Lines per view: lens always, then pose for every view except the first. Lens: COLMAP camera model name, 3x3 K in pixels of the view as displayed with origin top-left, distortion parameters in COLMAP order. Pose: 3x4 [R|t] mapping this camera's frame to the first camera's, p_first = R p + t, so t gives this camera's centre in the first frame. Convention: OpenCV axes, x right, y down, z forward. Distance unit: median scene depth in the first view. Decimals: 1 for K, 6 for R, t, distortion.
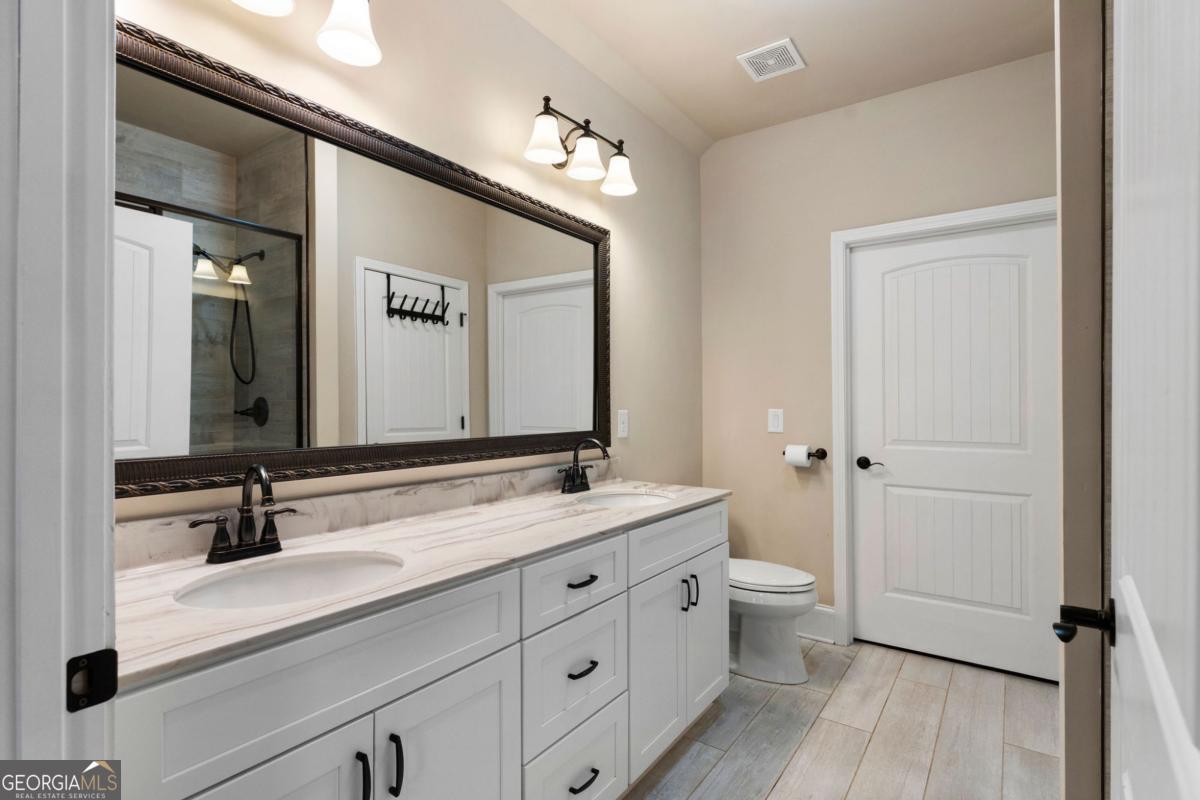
lens RADIAL K [[586.7, 0, 597.9], [0, 586.7, 399.7], [0, 0, 1]] dist [0.000883, -0.000251]
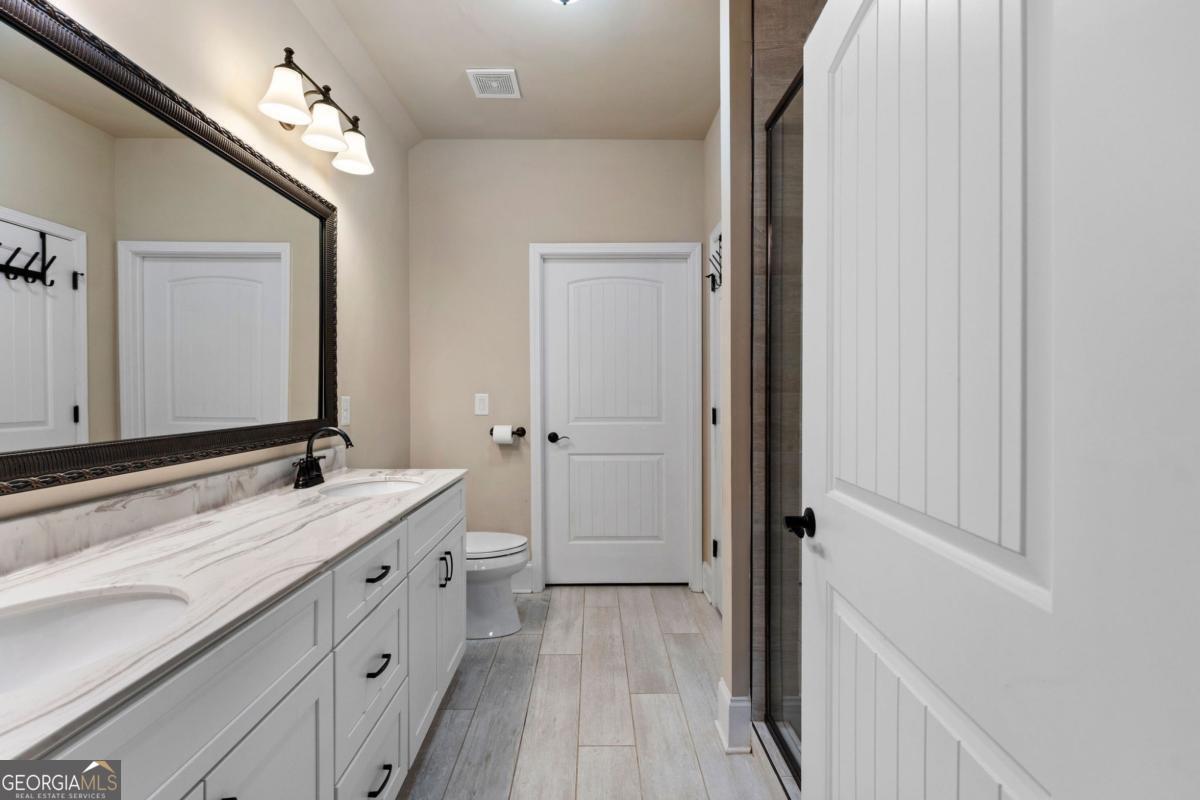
lens RADIAL K [[546.8, 0, 600.7], [0, 546.8, 384.4], [0, 0, 1]] dist [0.001047, 0.000037]
pose [[0.811485, 0.000974, 0.584373, -0.165619], [-0.000294, 0.999999, -0.001260, -0.000784], [-0.584374, 0.000850, 0.811484, 0.036436]]
